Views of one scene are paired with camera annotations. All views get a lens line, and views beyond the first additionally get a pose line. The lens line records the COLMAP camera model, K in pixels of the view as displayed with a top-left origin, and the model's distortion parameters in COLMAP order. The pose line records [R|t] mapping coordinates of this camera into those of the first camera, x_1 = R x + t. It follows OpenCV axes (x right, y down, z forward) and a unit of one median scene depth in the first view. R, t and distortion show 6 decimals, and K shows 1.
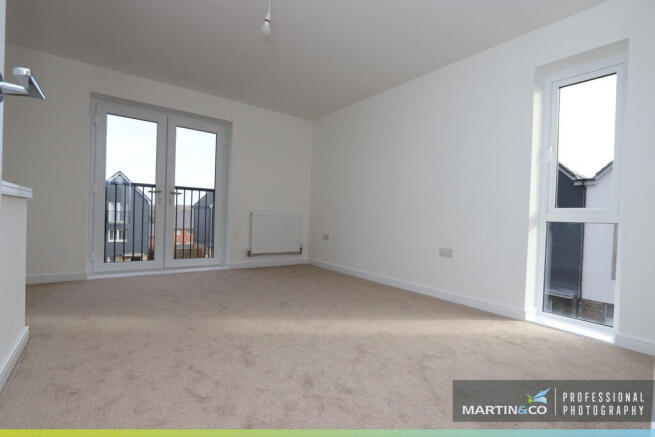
lens RADIAL K [[300.3, 0, 322.6], [0, 300.3, 221.7], [0, 0, 1]] dist [-0.012878, -0.000572]
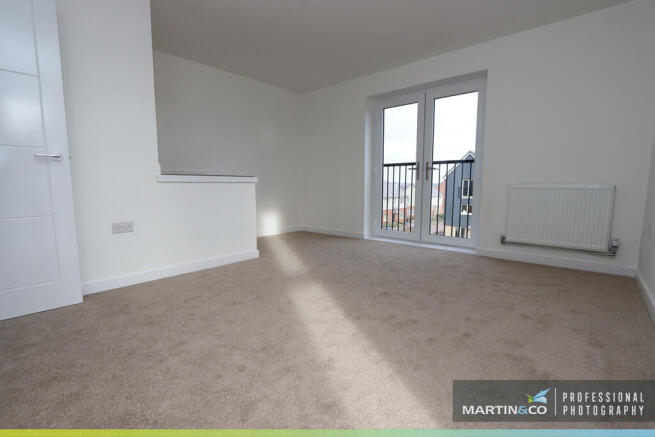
lens RADIAL K [[300.3, 0, 322.6], [0, 300.3, 221.7], [0, 0, 1]] dist [-0.012878, -0.000572]
pose [[0.211995, 0.083241, -0.973719, 0.422520], [-0.007001, 0.996470, 0.083661, 0.000525], [0.977246, -0.010919, 0.211830, 0.435499]]
